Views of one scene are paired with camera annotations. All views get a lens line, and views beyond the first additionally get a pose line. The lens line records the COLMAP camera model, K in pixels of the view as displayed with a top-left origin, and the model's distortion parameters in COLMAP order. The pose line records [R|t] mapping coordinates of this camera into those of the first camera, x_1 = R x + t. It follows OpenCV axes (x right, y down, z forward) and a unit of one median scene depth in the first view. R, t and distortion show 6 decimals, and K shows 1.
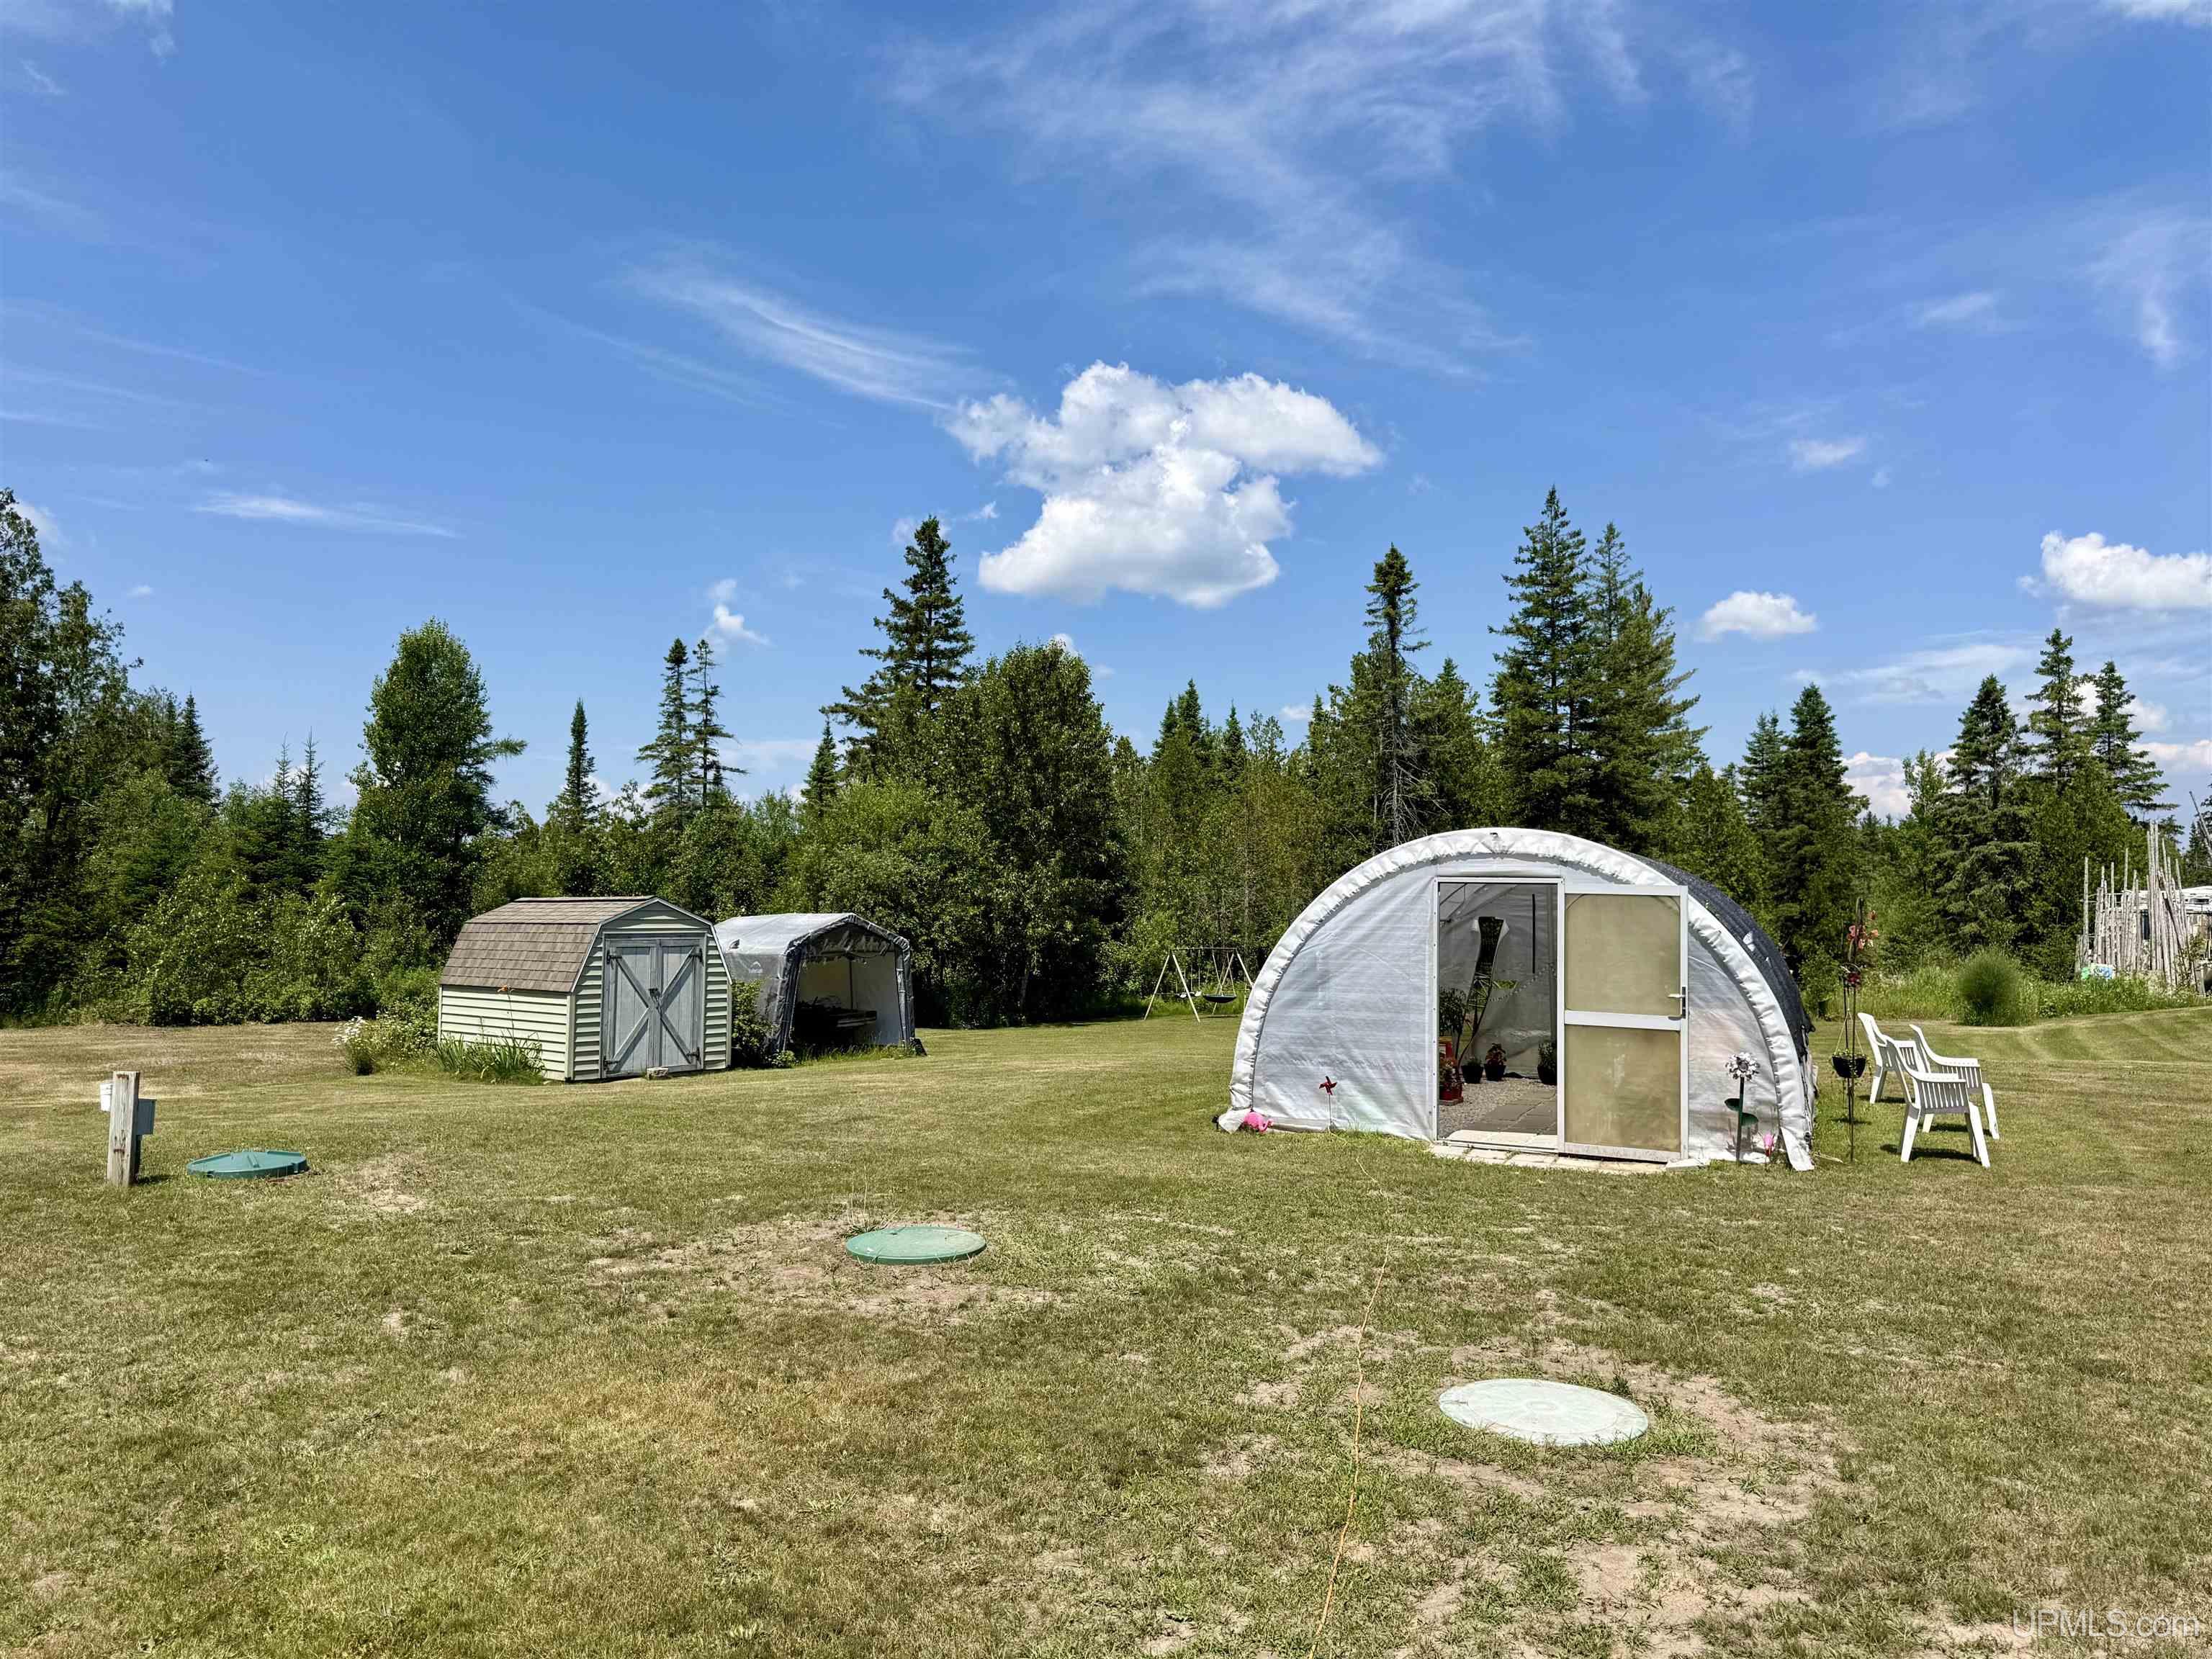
lens RADIAL K [[1543.4, 0, 1113.8], [0, 1543.4, 842.4], [0, 0, 1]] dist [0.075112, 0.000684]
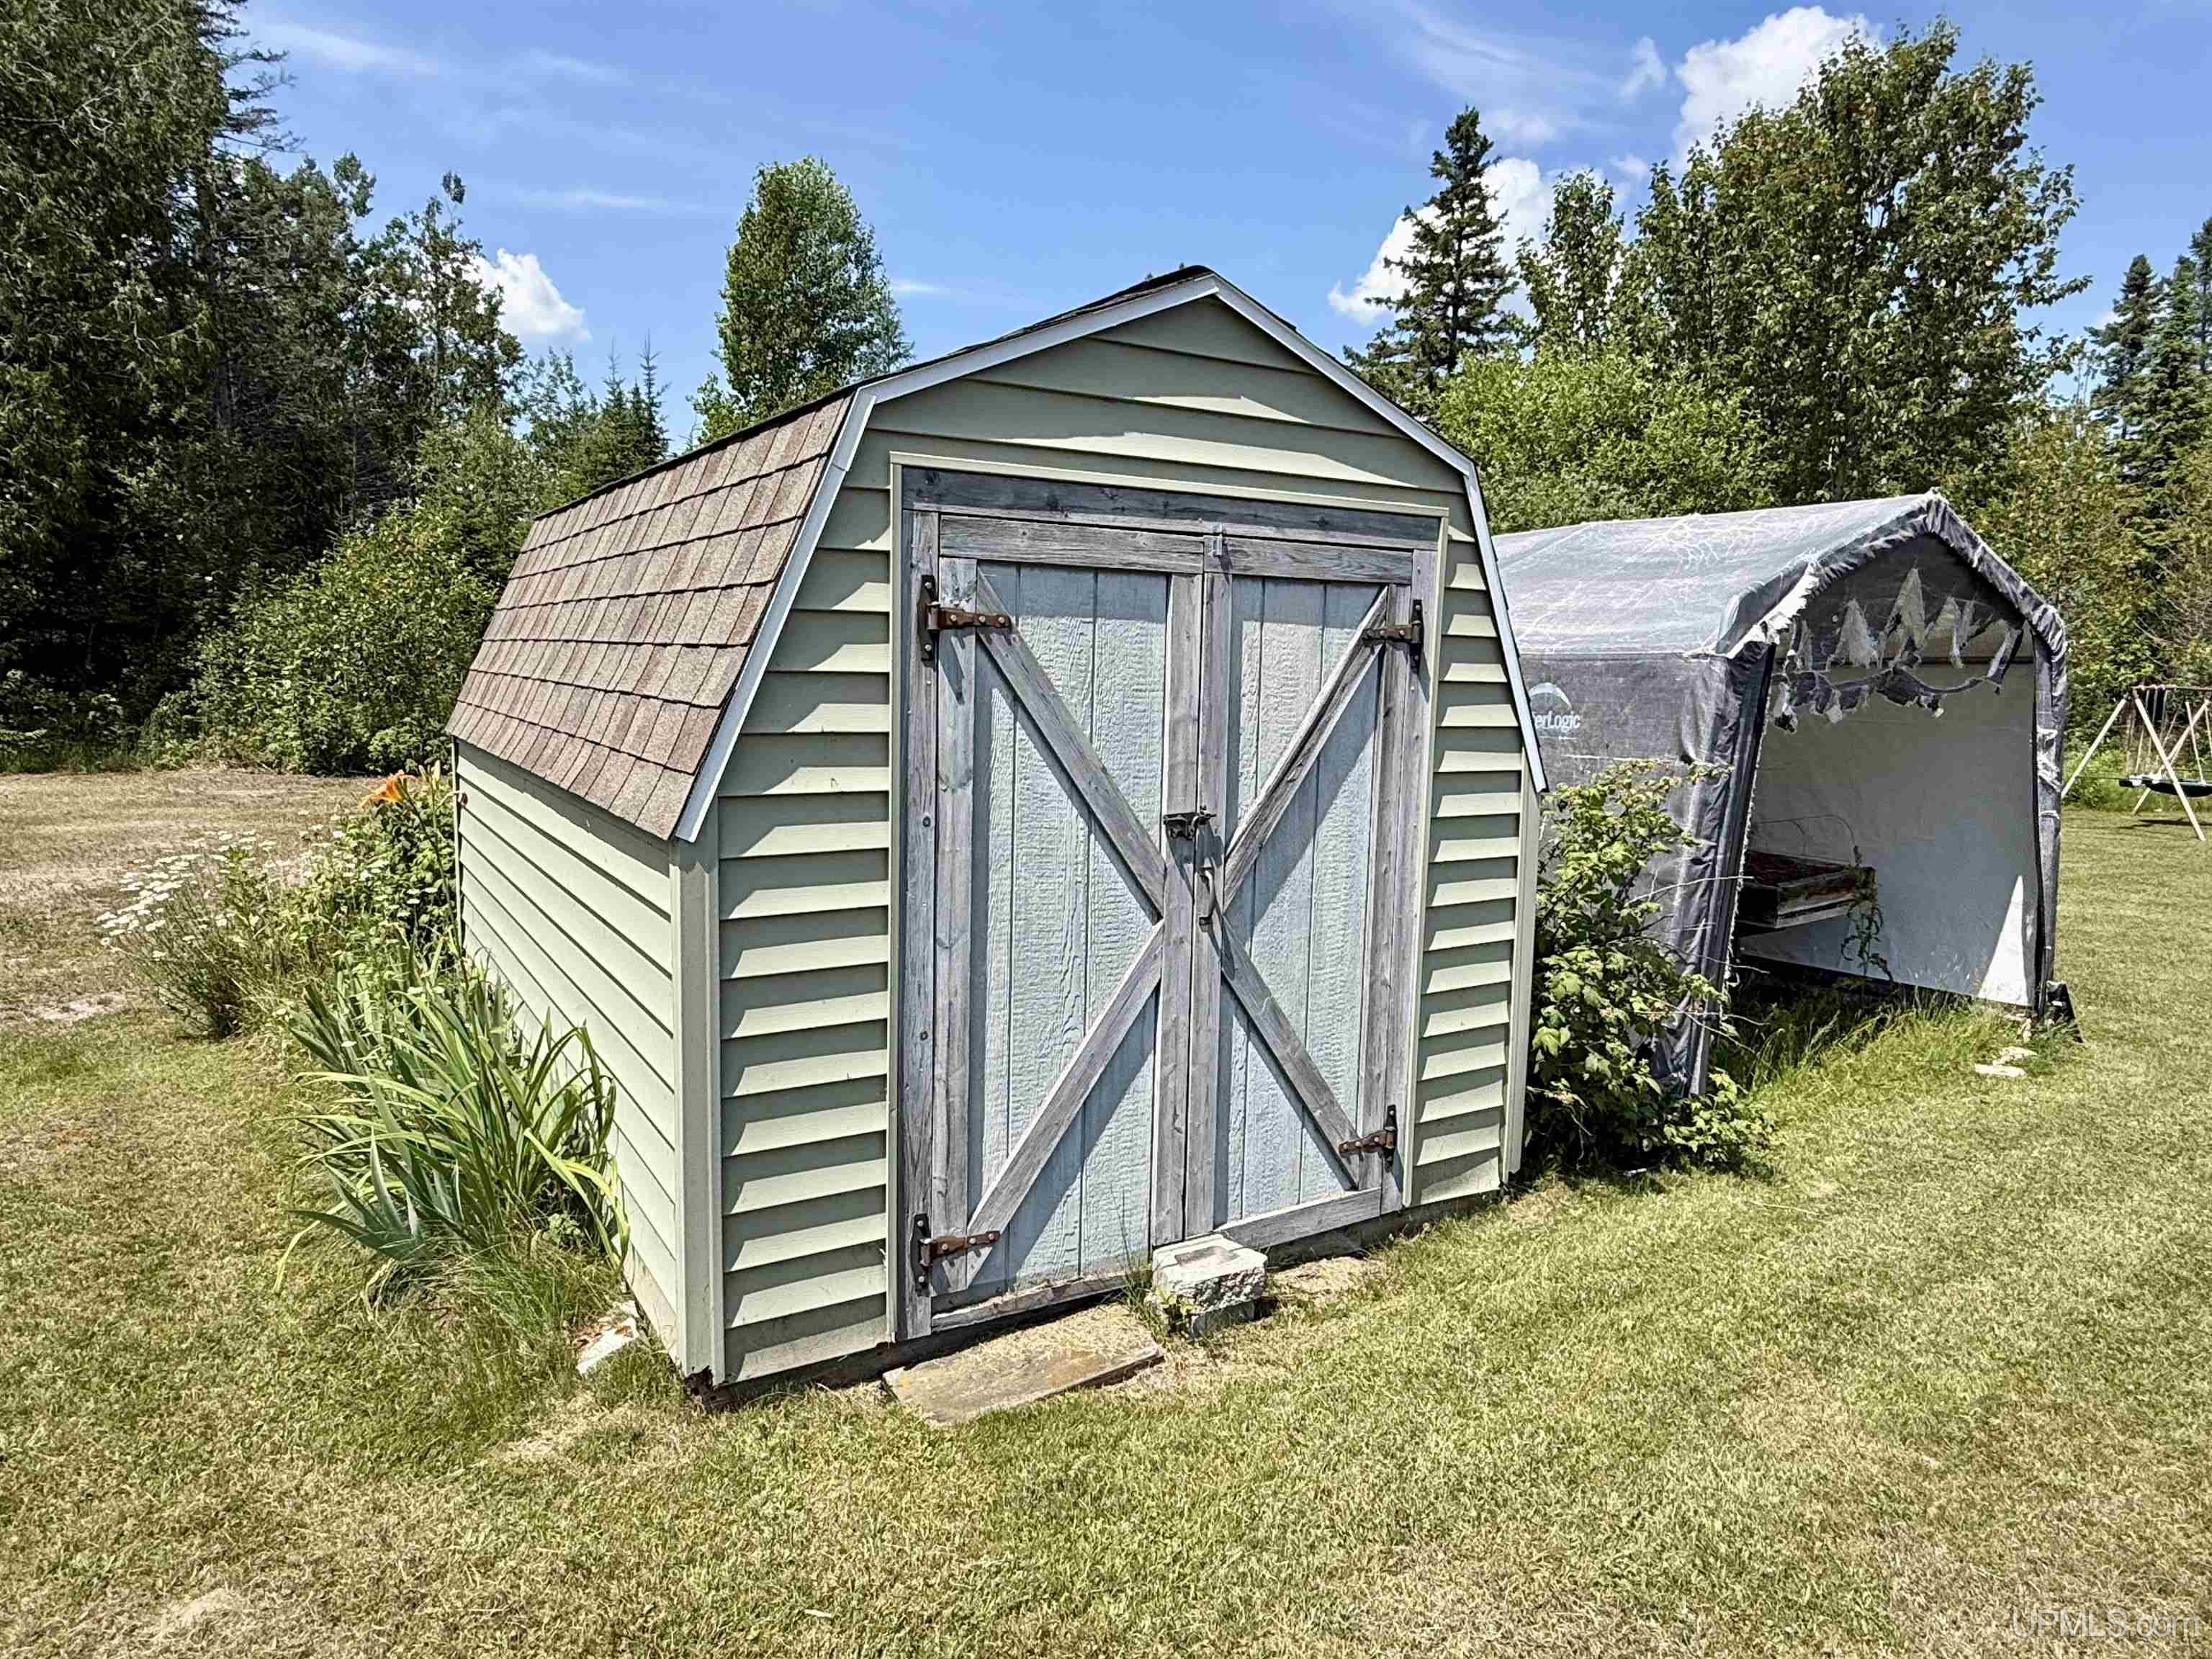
lens RADIAL K [[1367.2, 0, 1106.0], [0, 1367.2, 829.5], [0, 0, 1]] dist [0.001652, 0.000466]
pose [[0.958277, 0.051447, -0.281174, -0.254370], [-0.002541, 0.985164, 0.171599, 0.067435], [0.285831, -0.163725, 0.944190, 0.828176]]
